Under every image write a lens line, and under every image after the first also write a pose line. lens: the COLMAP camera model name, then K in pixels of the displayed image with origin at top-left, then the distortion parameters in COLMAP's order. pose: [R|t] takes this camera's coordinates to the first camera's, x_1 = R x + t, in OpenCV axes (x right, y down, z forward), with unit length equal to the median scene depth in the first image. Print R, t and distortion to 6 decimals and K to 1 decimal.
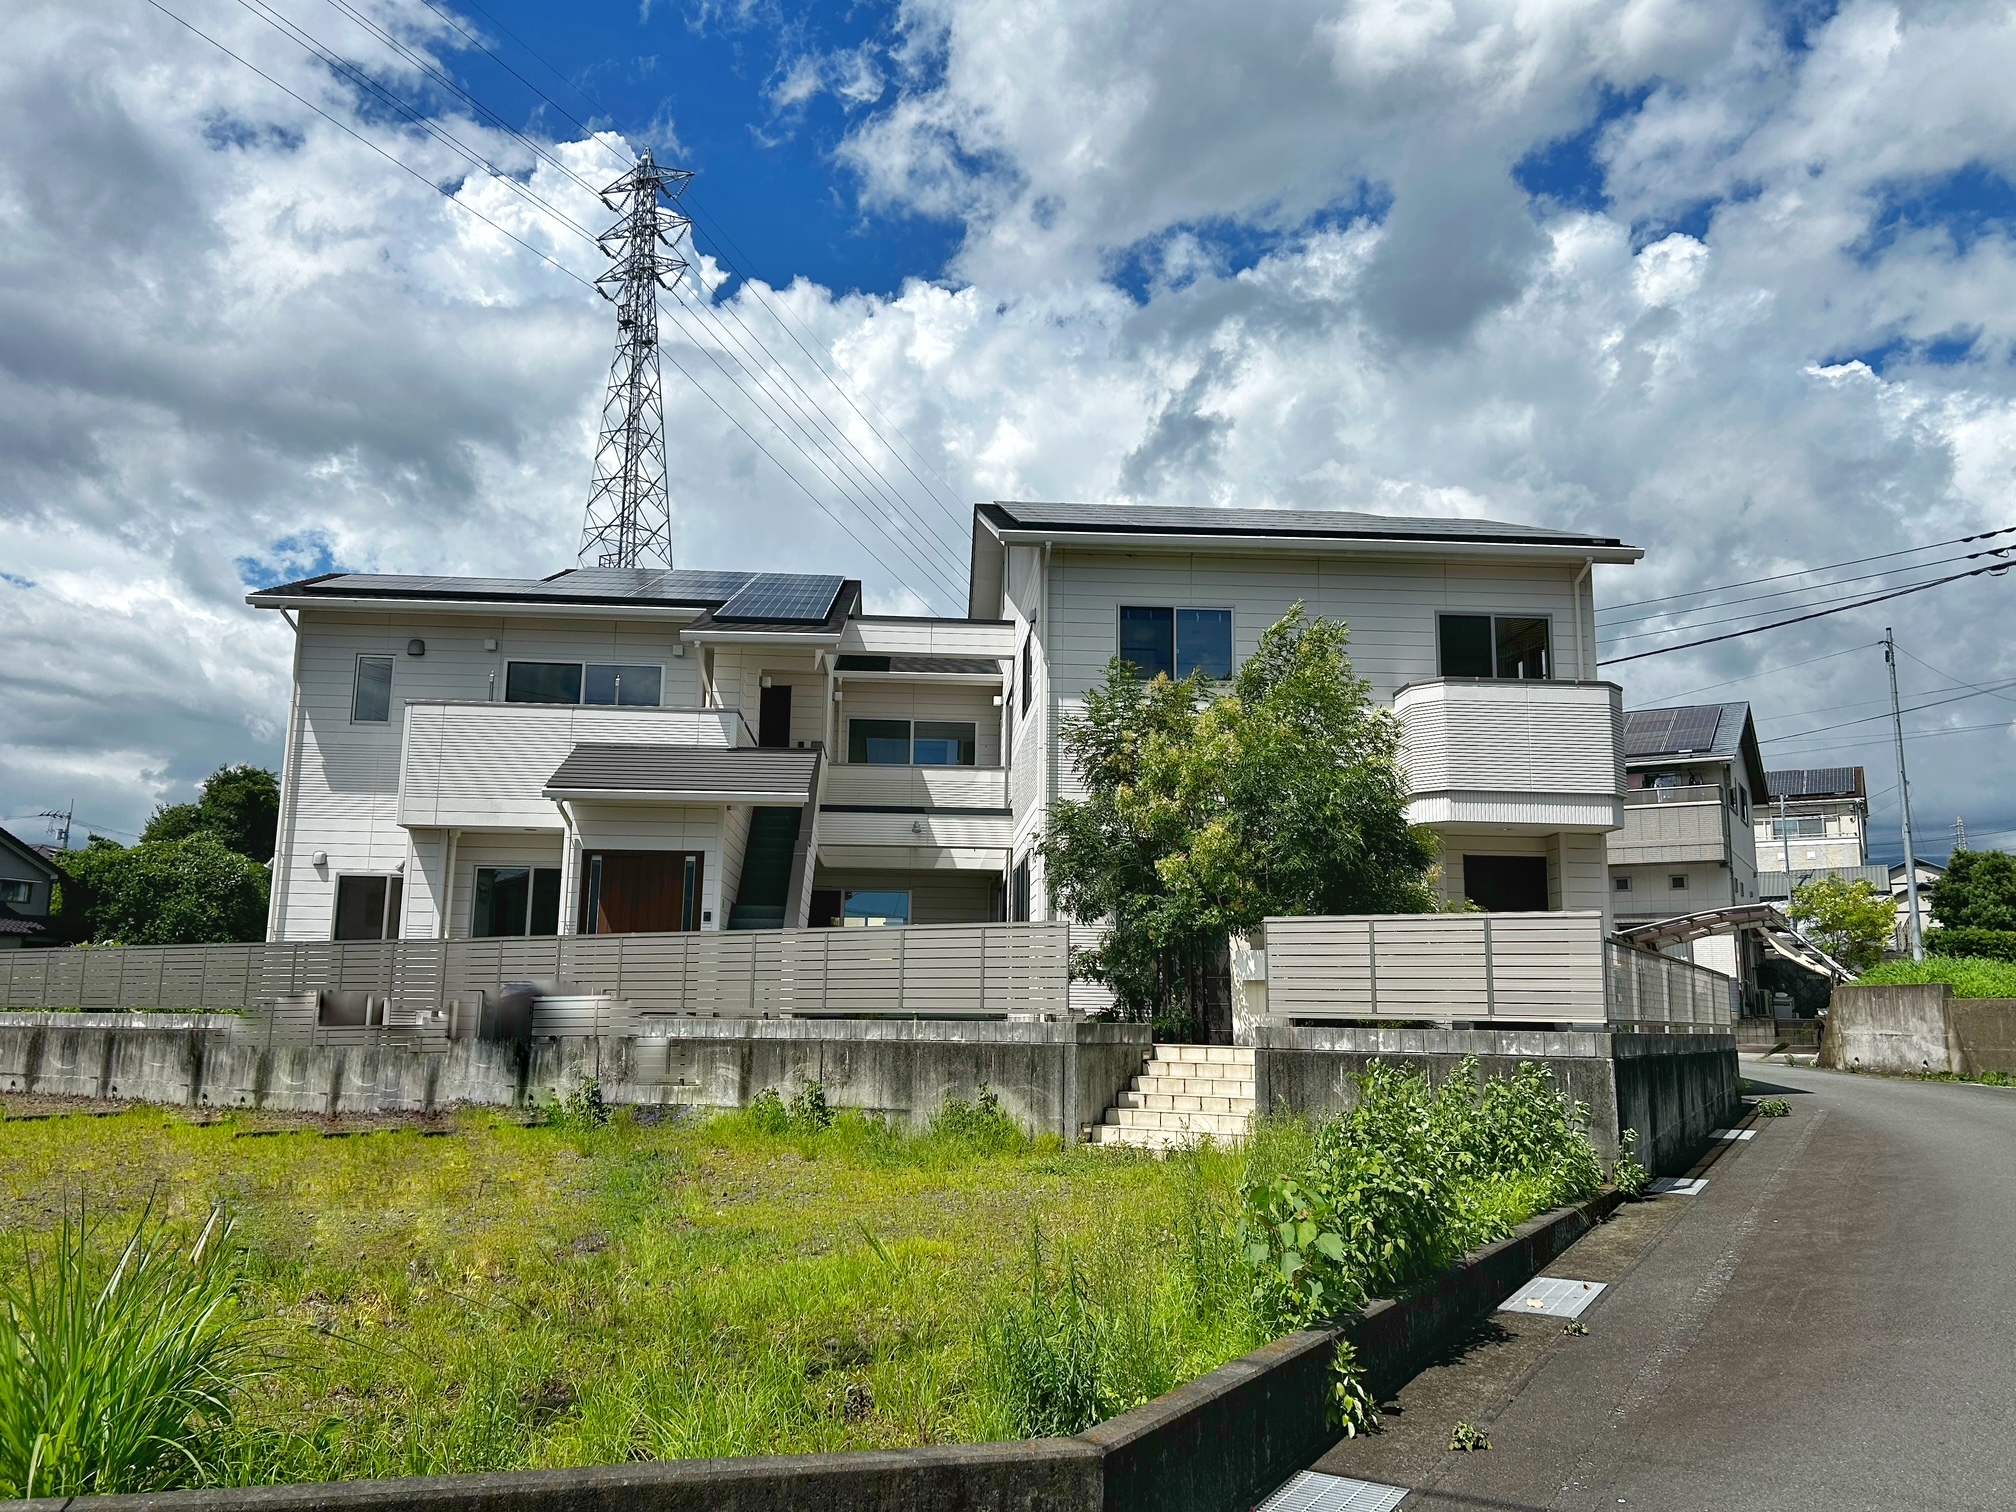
lens RADIAL K [[1515.6, 0, 1011.7], [0, 1515.6, 754.3], [0, 0, 1]] dist [0.036108, -0.025487]
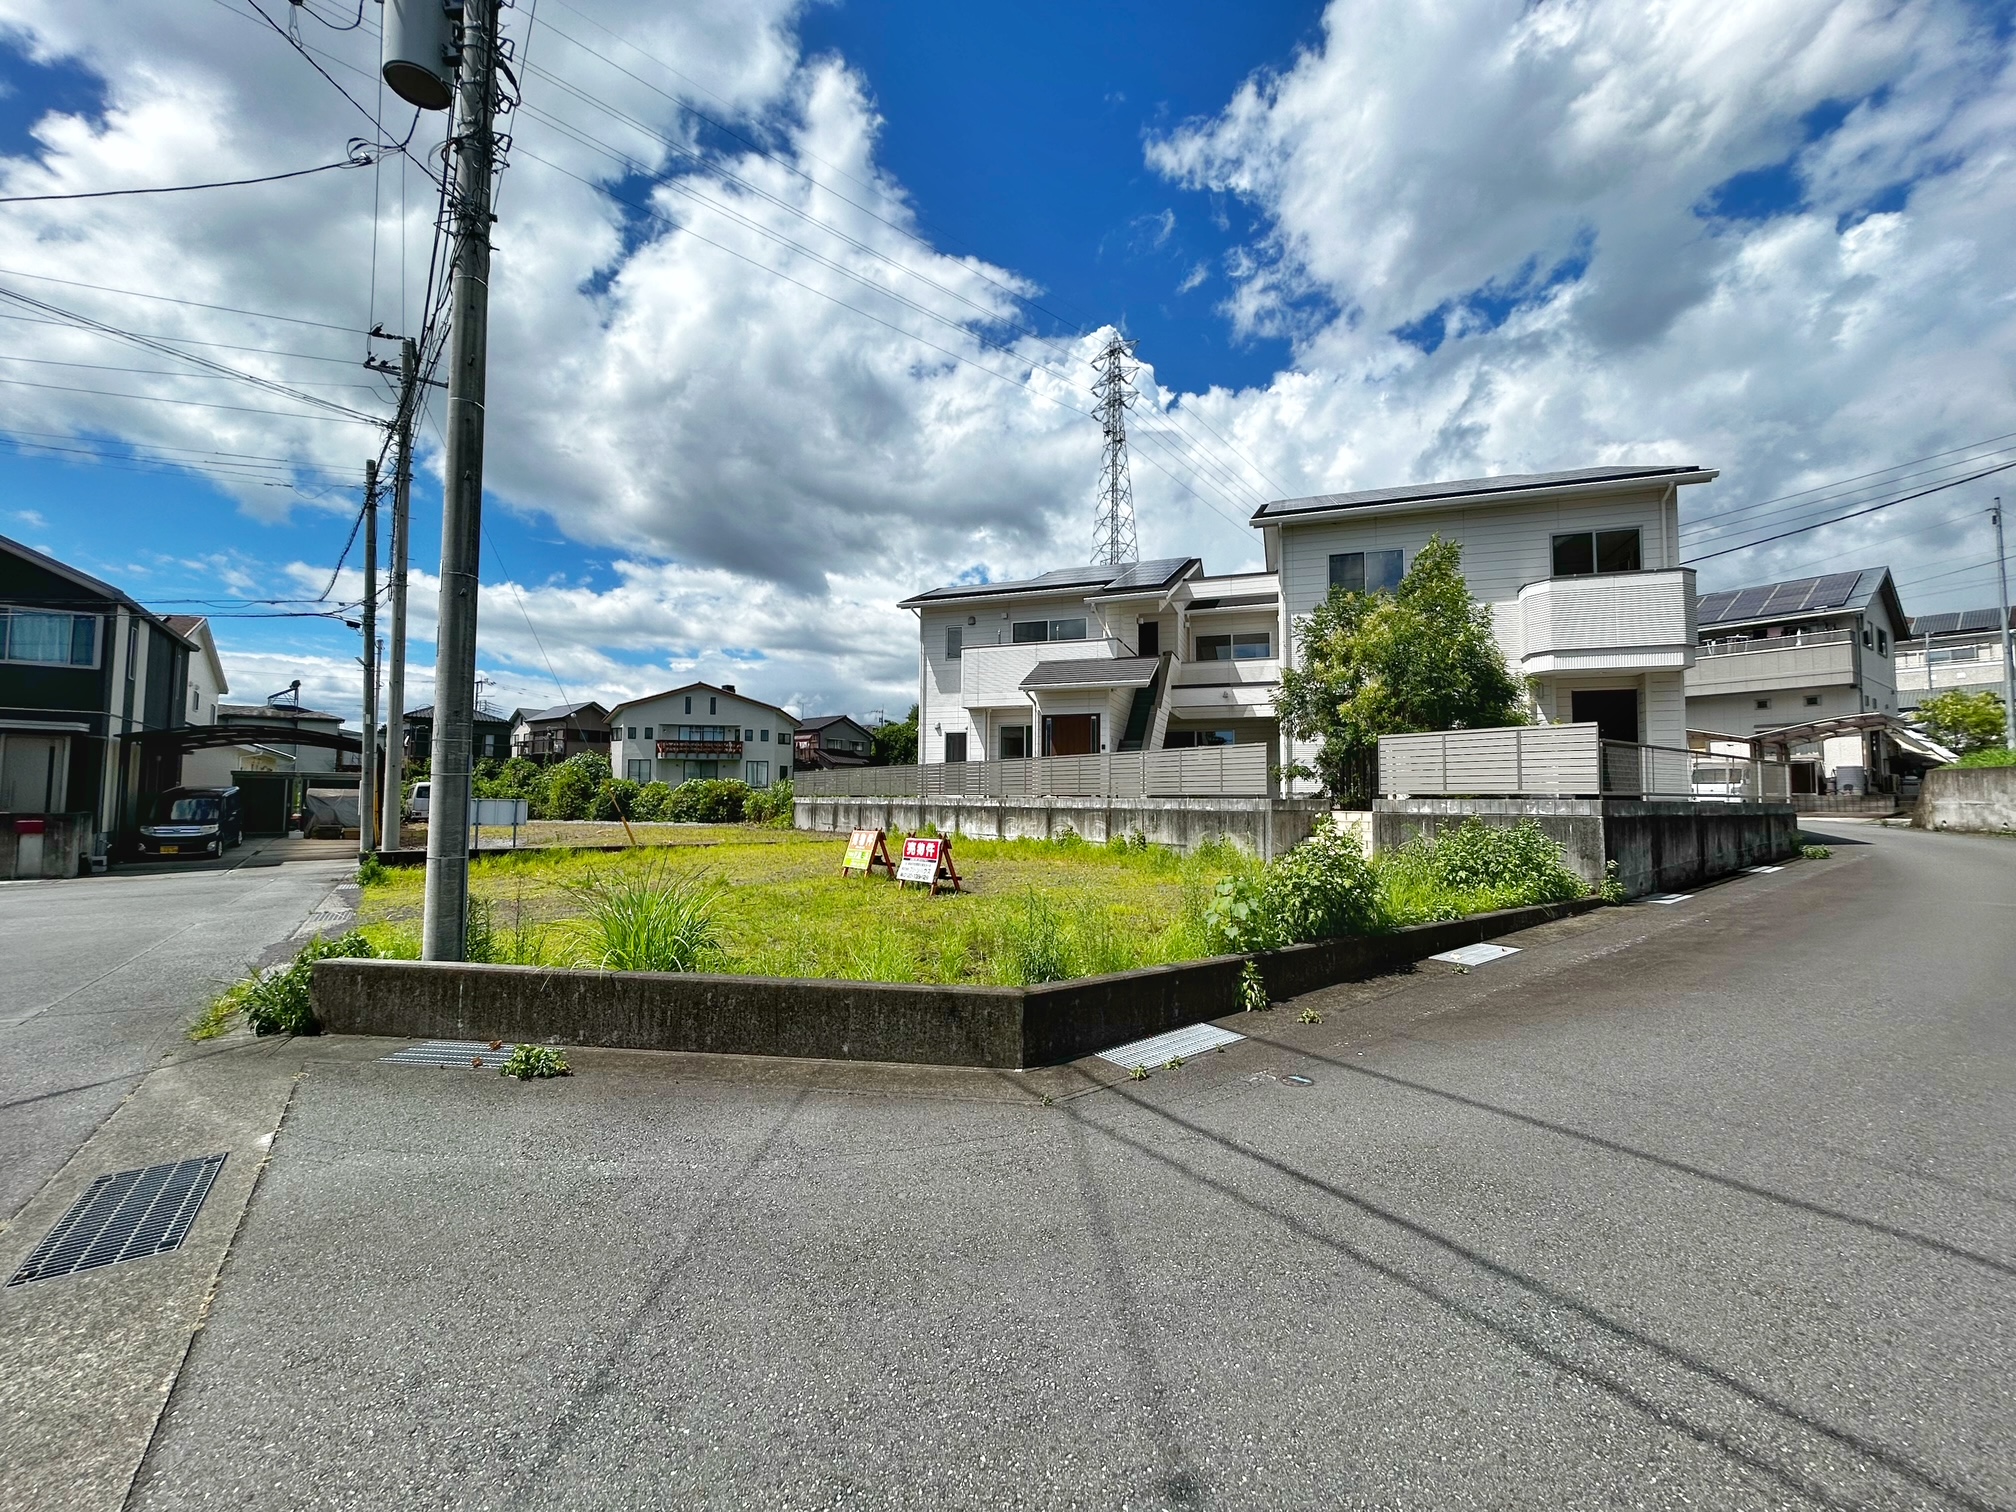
lens RADIAL K [[813.4, 0, 1011.1], [0, 813.4, 755.3], [0, 0, 1]] dist [-0.000041, 0.000063]
pose [[0.915406, -0.028640, -0.401512, 0.080293], [0.074314, 0.992344, 0.098643, 0.005059], [0.395613, -0.120136, 0.910526, 0.006421]]
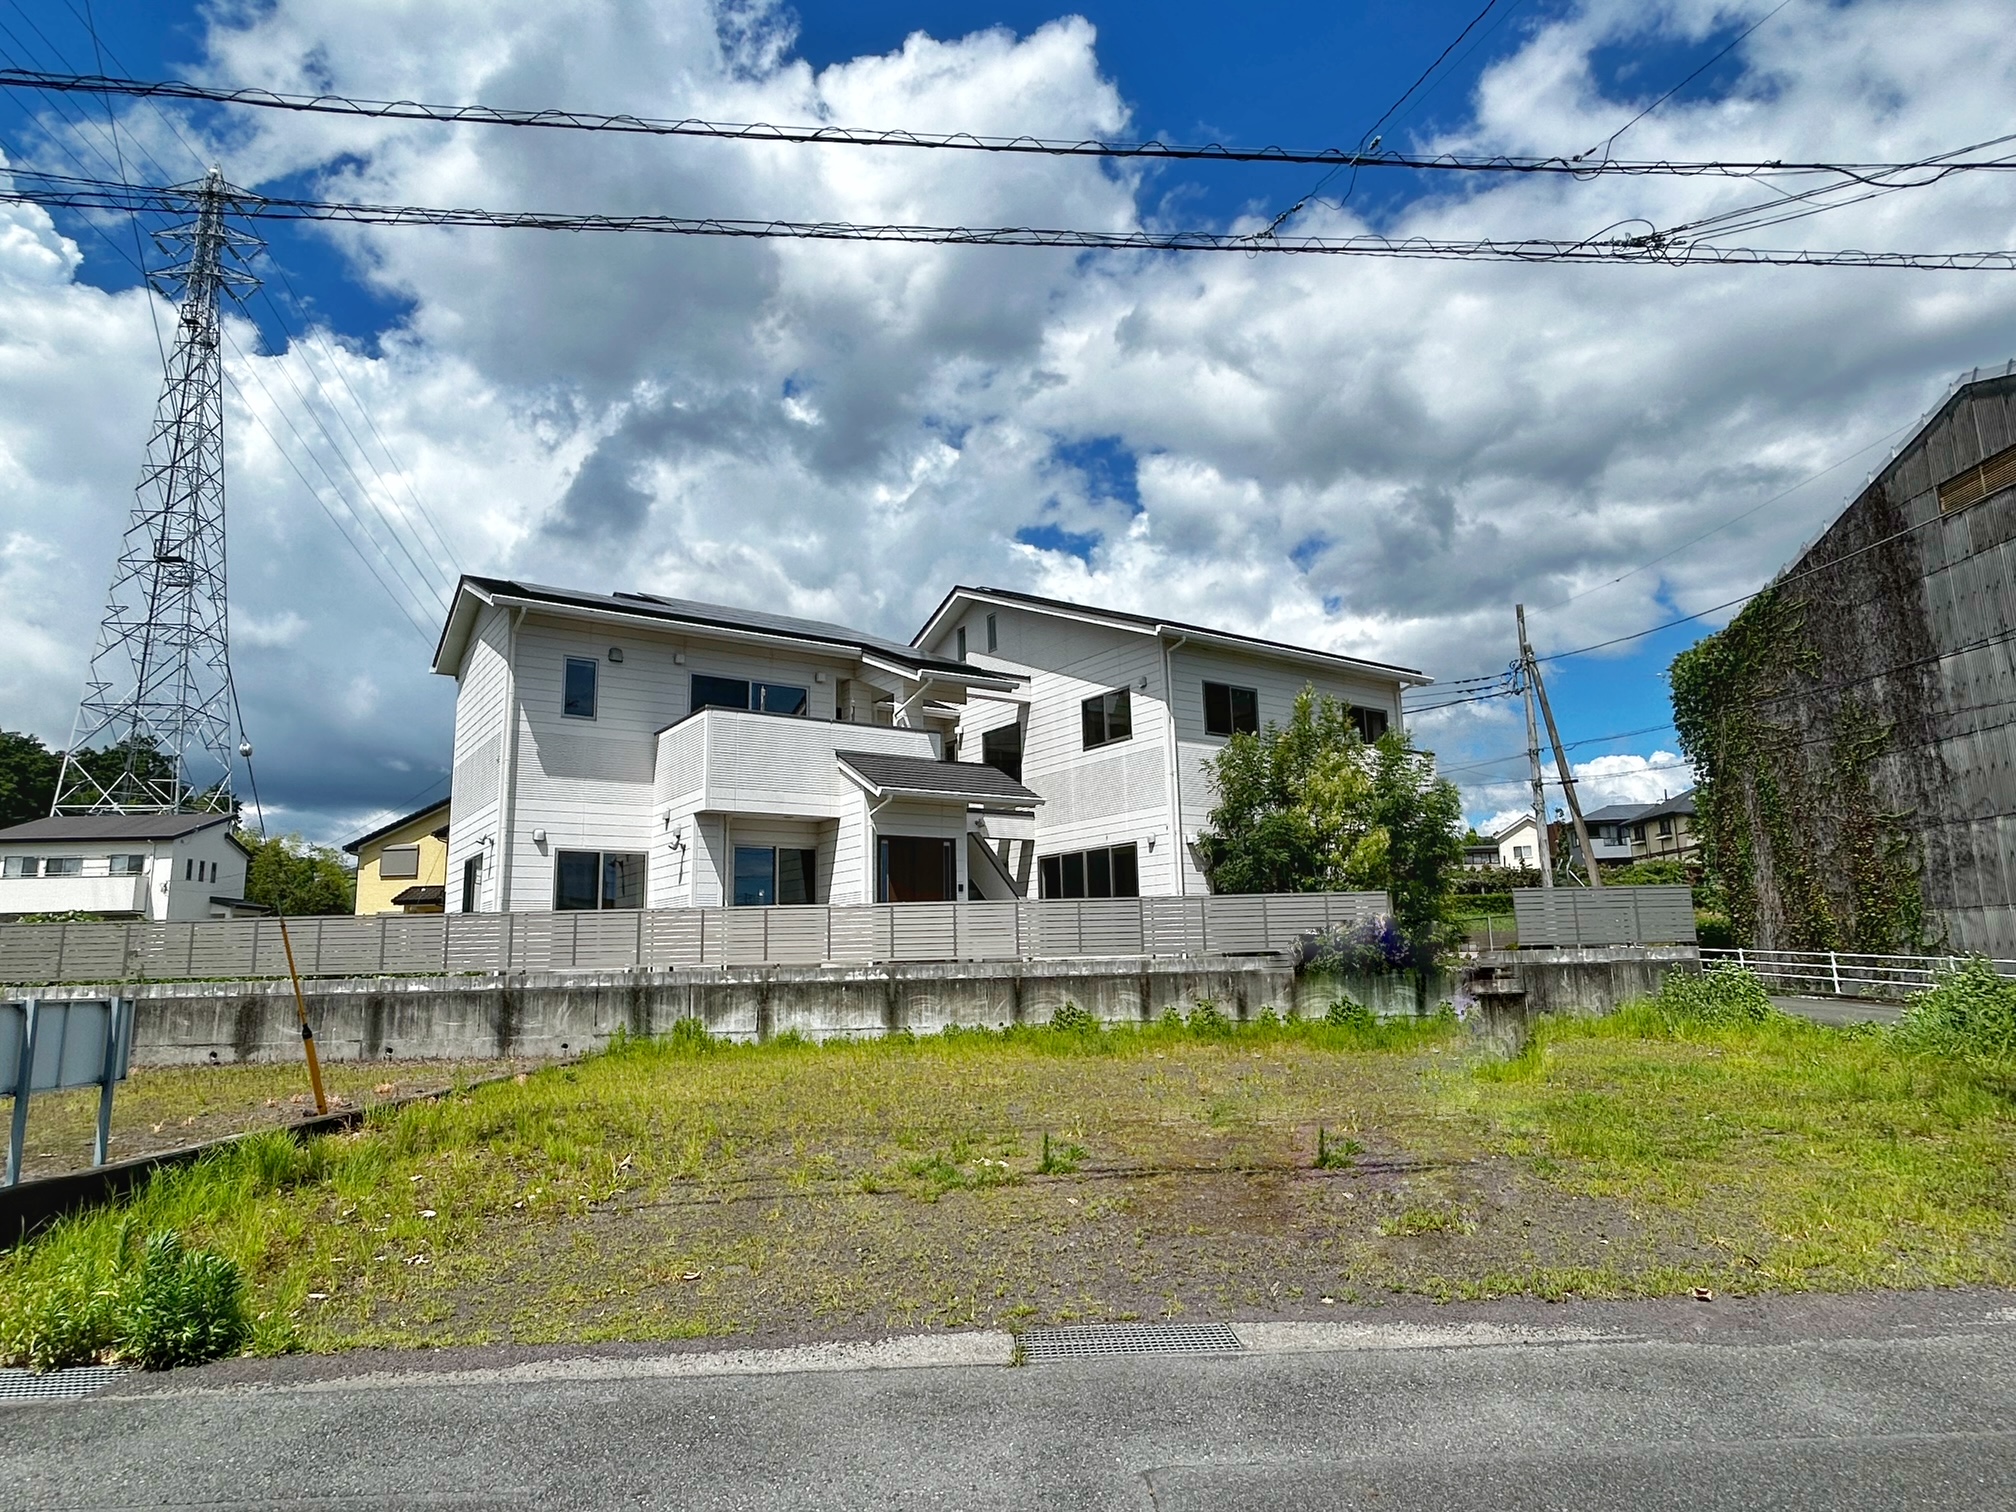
lens RADIAL K [[1141.5, 0, 1008.2], [0, 1141.5, 768.8], [0, 0, 1]] dist [-0.004881, -0.001043]
pose [[0.857767, 0.054404, 0.511152, -0.511141], [-0.053829, 0.998423, -0.015937, 0.012366], [-0.511212, -0.013845, 0.859343, 0.092369]]
